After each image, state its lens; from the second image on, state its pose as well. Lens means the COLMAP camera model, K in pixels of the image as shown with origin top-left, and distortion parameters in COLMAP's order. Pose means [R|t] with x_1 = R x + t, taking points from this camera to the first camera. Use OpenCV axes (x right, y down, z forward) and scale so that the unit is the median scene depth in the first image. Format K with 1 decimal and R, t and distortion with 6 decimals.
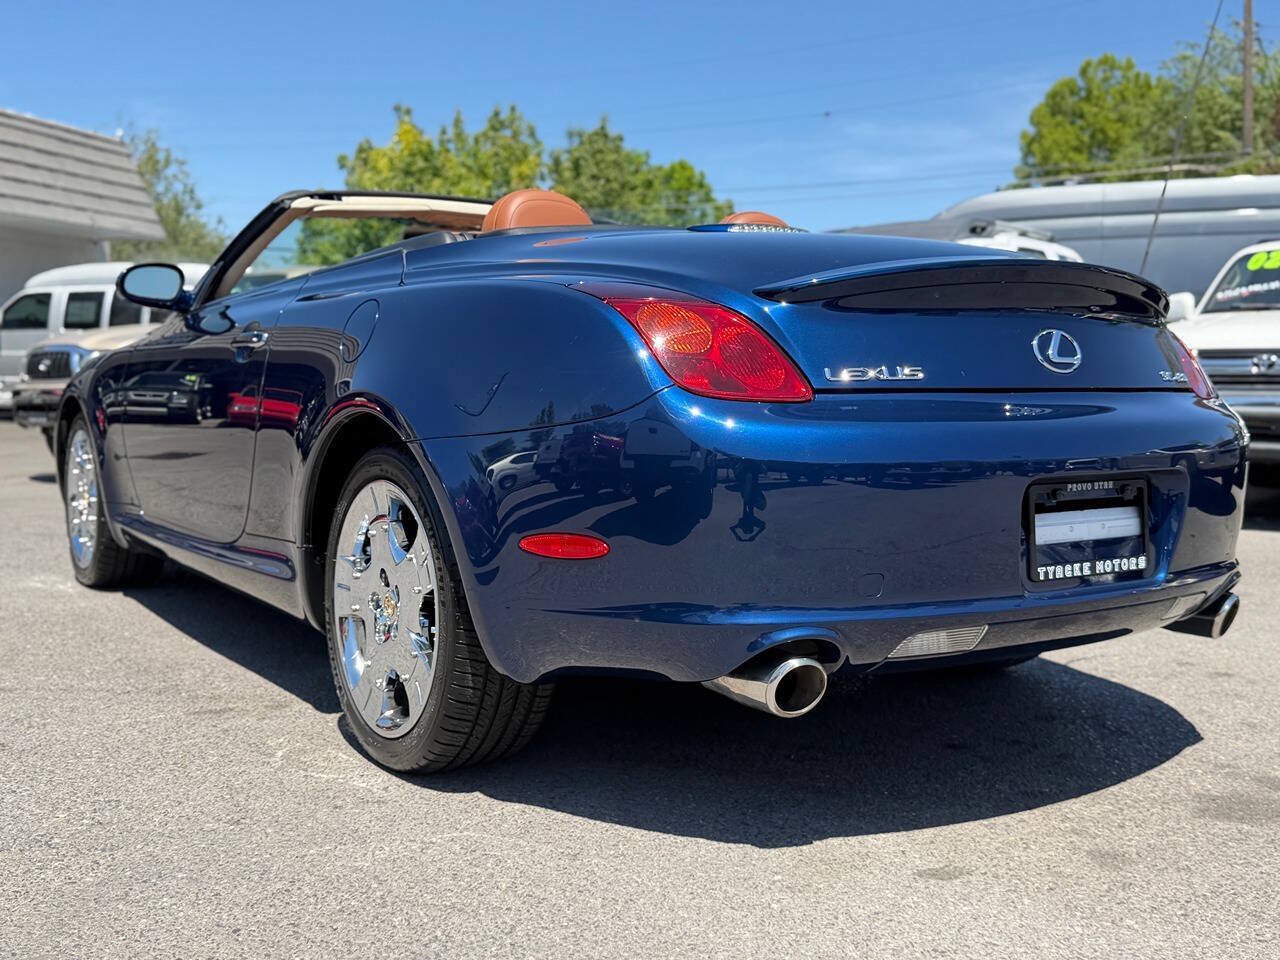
lens RADIAL K [[1313.0, 0, 642.4], [0, 1313.0, 483.7], [0, 0, 1]] dist [0.234430, -0.589982]
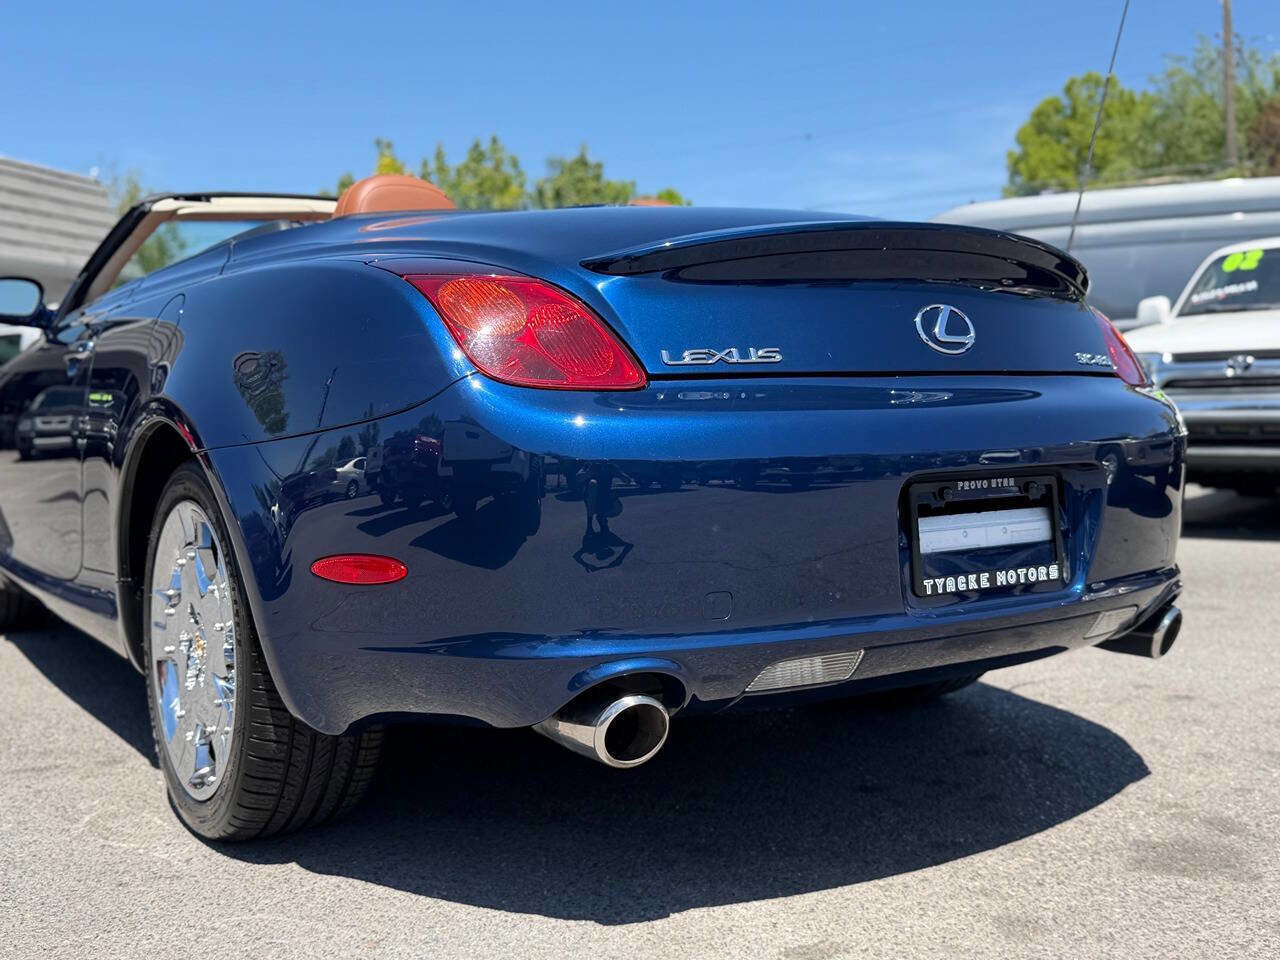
lens RADIAL K [[1311.8, 0, 638.6], [0, 1311.8, 475.1], [0, 0, 1]] dist [0.277476, -0.734630]
pose [[0.999679, -0.025215, -0.002315, 0.102462], [0.025139, 0.999276, -0.028560, 0.013588], [0.003034, 0.028493, 0.999589, 0.130459]]
